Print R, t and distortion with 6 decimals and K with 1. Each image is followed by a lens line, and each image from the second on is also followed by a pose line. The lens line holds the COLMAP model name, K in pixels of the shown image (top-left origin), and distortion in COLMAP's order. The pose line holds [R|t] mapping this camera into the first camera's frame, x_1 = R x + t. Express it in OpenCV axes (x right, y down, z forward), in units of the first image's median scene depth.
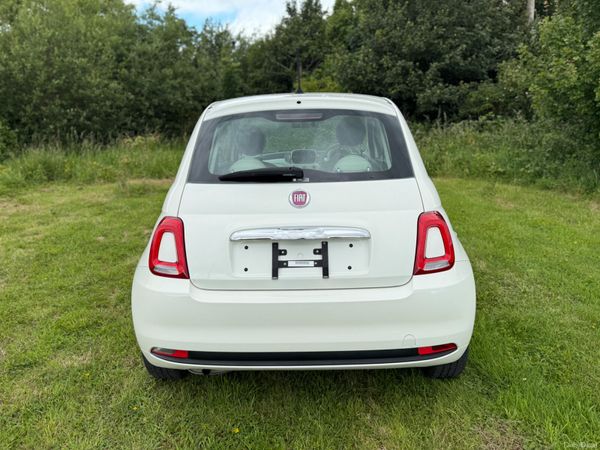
lens RADIAL K [[425.2, 0, 300.0], [0, 425.2, 225.0], [0, 0, 1]] dist [0.058065, -0.059668]
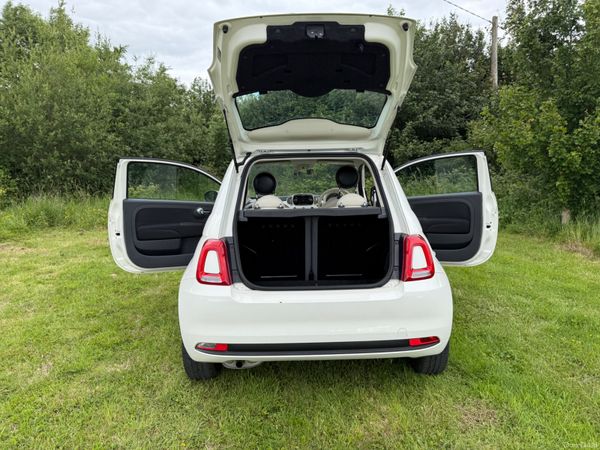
lens RADIAL K [[425.2, 0, 300.0], [0, 425.2, 225.0], [0, 0, 1]] dist [0.058065, -0.059668]
pose [[0.999093, 0.000501, 0.042587, -0.086734], [0.004583, 0.992859, -0.119209, 0.080841], [-0.042343, 0.119296, 0.991955, -0.241565]]
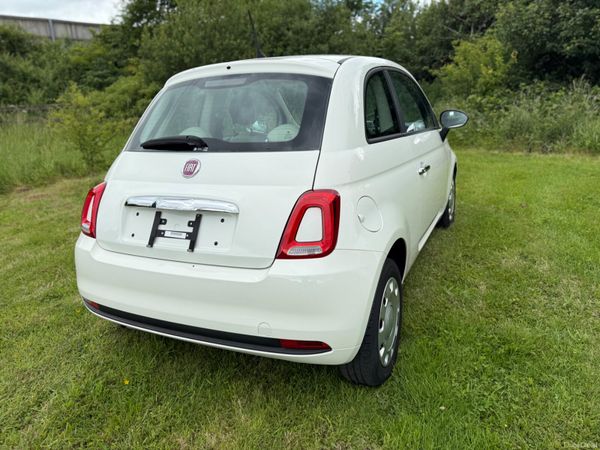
lens RADIAL K [[418.7, 0, 300.0], [0, 418.7, 225.0], [0, 0, 1]] dist [0.057000, -0.058455]
pose [[0.918877, 0.085556, -0.385156, 0.520375], [-0.061398, 0.995321, 0.074614, -0.017434], [0.389737, -0.044914, 0.919830, 0.176988]]
